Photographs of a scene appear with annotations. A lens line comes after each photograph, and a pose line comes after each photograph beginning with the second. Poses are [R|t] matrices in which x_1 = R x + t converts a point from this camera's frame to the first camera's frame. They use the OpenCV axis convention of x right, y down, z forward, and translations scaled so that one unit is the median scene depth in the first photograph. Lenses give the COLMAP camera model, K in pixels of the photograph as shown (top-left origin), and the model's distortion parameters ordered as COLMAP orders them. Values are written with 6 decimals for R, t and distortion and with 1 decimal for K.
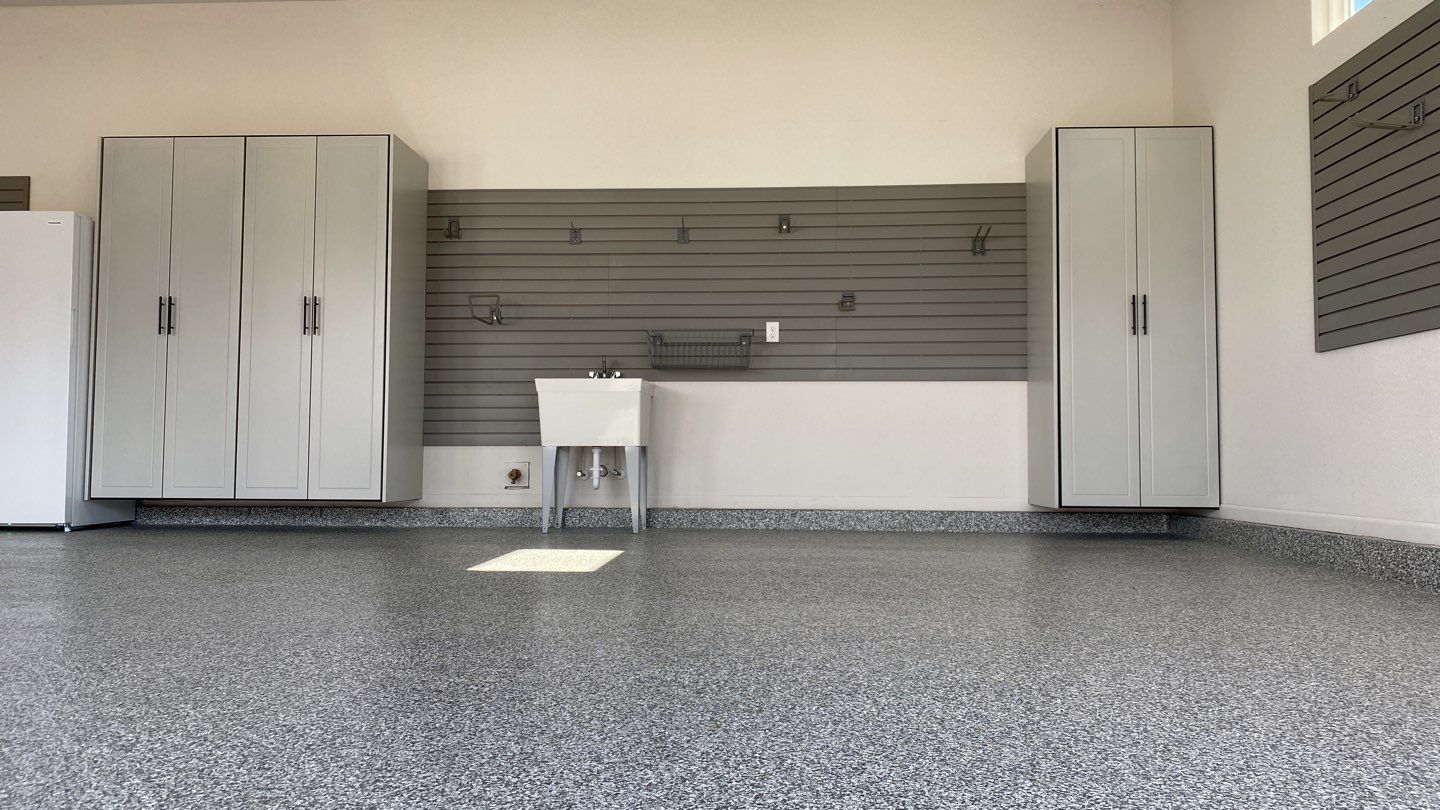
lens RADIAL K [[1081.9, 0, 709.2], [0, 1081.9, 404.0], [0, 0, 1]] dist [0.061722, -0.094264]
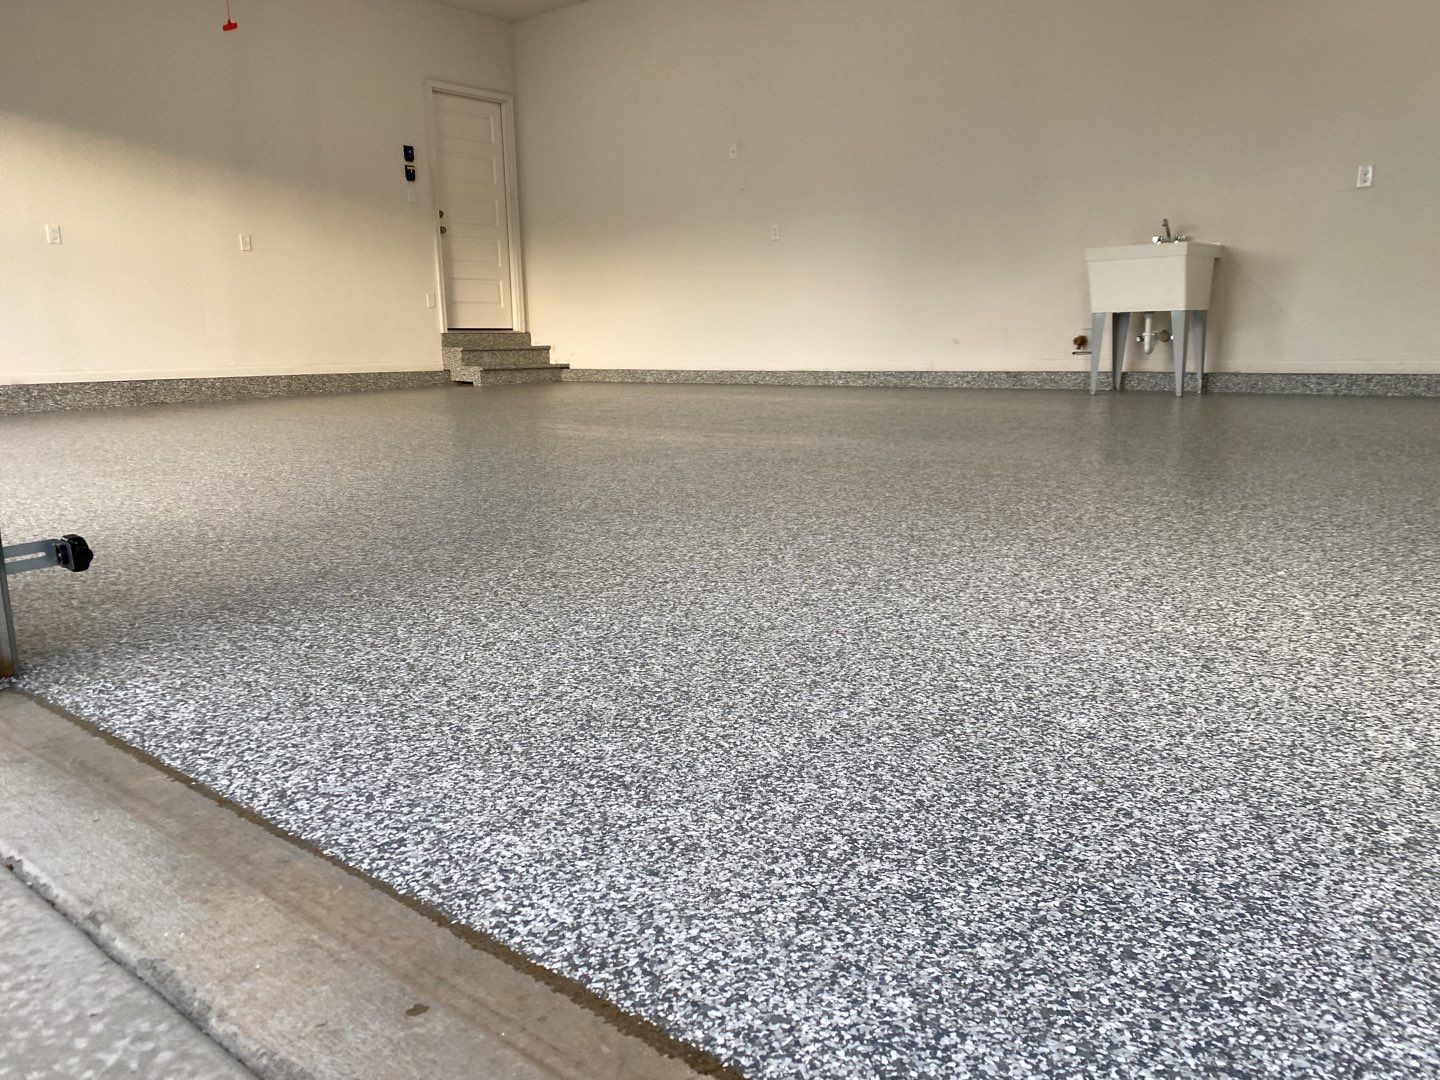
lens RADIAL K [[1092.8, 0, 737.2], [0, 1092.8, 544.6], [0, 0, 1]] dist [0.028974, -0.032381]
pose [[0.801108, 0.094031, -0.591087, 0.216903], [0.050544, 0.973425, 0.223357, 0.001106], [0.596381, -0.208809, 0.775066, -0.096273]]
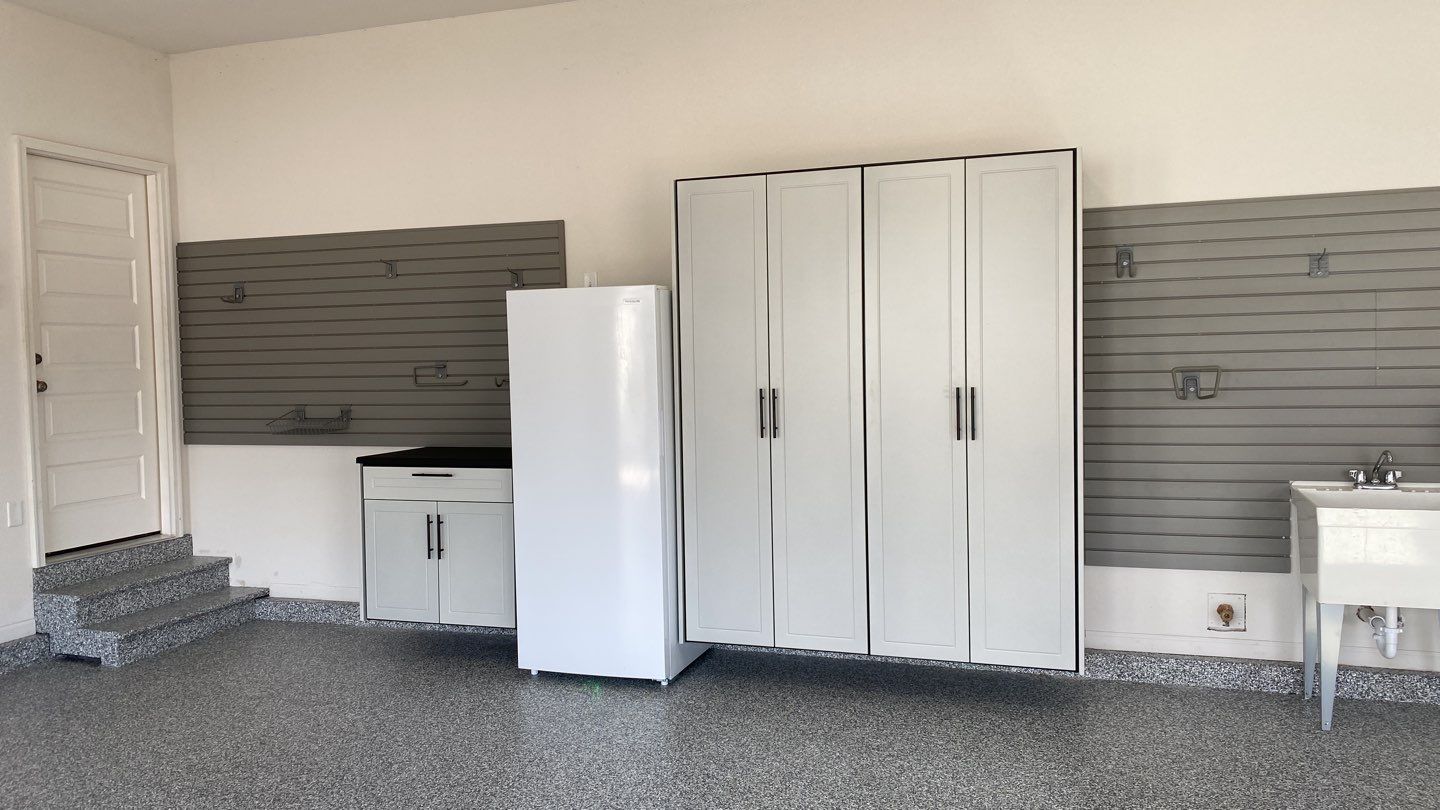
lens RADIAL K [[1081.9, 0, 717.4], [0, 1081.9, 398.1], [0, 0, 1]] dist [0.061722, -0.094264]
pose [[0.962912, -0.013532, -0.269474, -0.313490], [0.039203, 0.995160, 0.090110, -0.154485], [0.266951, -0.097332, 0.958782, 0.252930]]
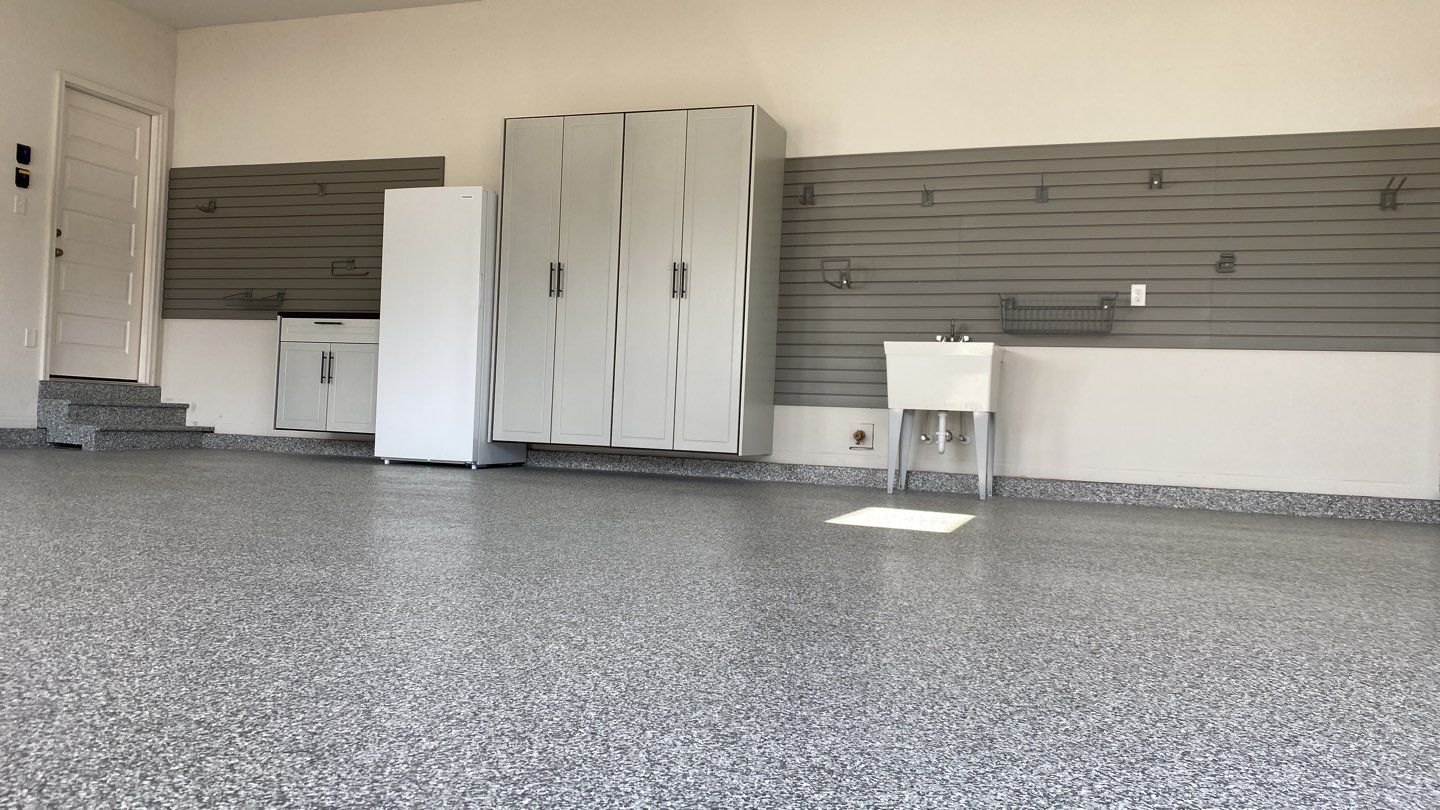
lens RADIAL K [[1081.9, 0, 728.2], [0, 1081.9, 401.8], [0, 0, 1]] dist [0.061722, -0.094264]
pose [[0.960078, 0.031136, -0.277993, -0.017225], [-0.023254, 0.999230, 0.031608, 0.004093], [0.278763, -0.023882, 0.960063, -0.010976]]
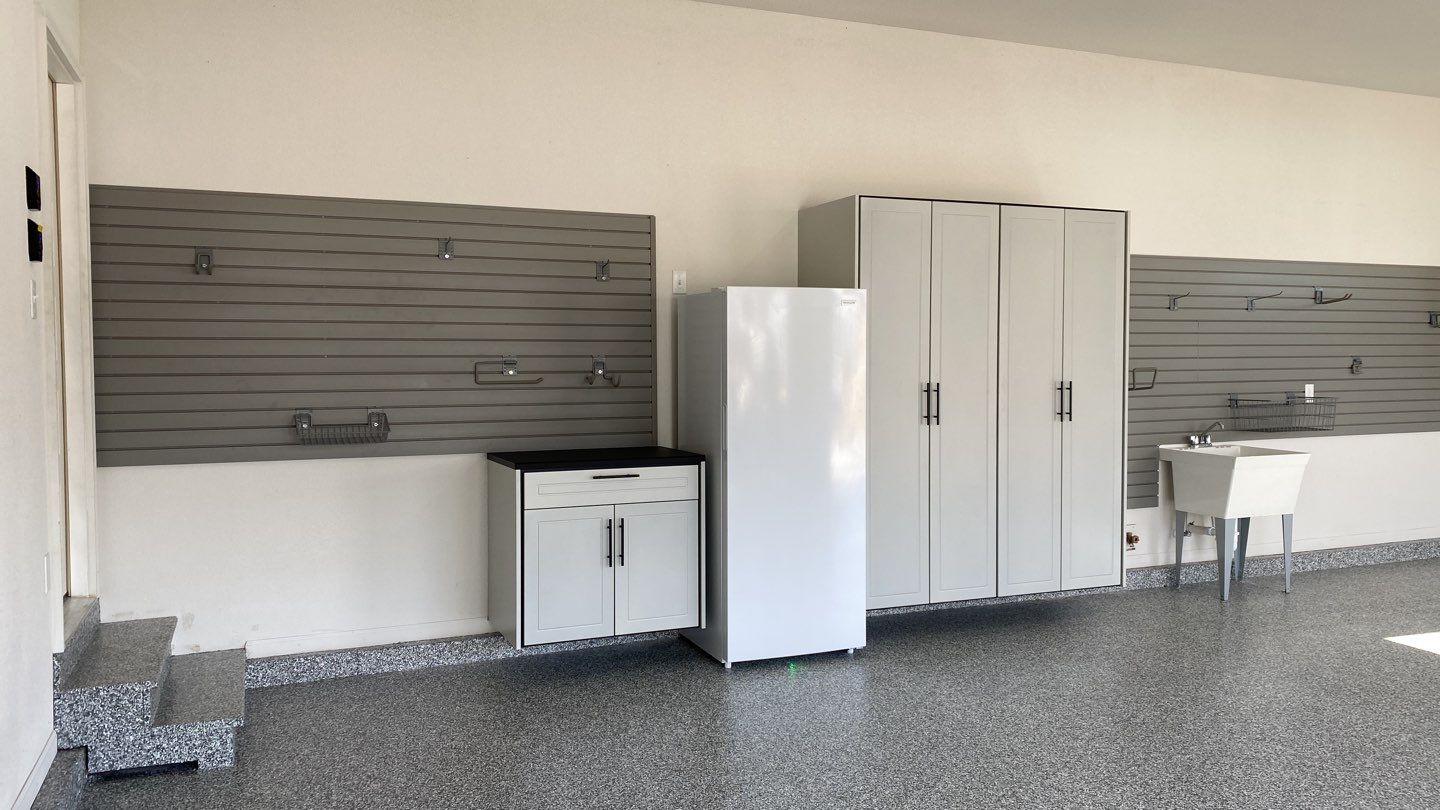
lens RADIAL K [[1081.9, 0, 722.5], [0, 1081.9, 397.2], [0, 0, 1]] dist [0.061722, -0.094264]
pose [[0.899094, -0.024164, 0.437089, -1.000961], [-0.014010, 0.996376, 0.083901, -0.152388], [-0.437532, -0.081559, 0.895496, 0.263206]]
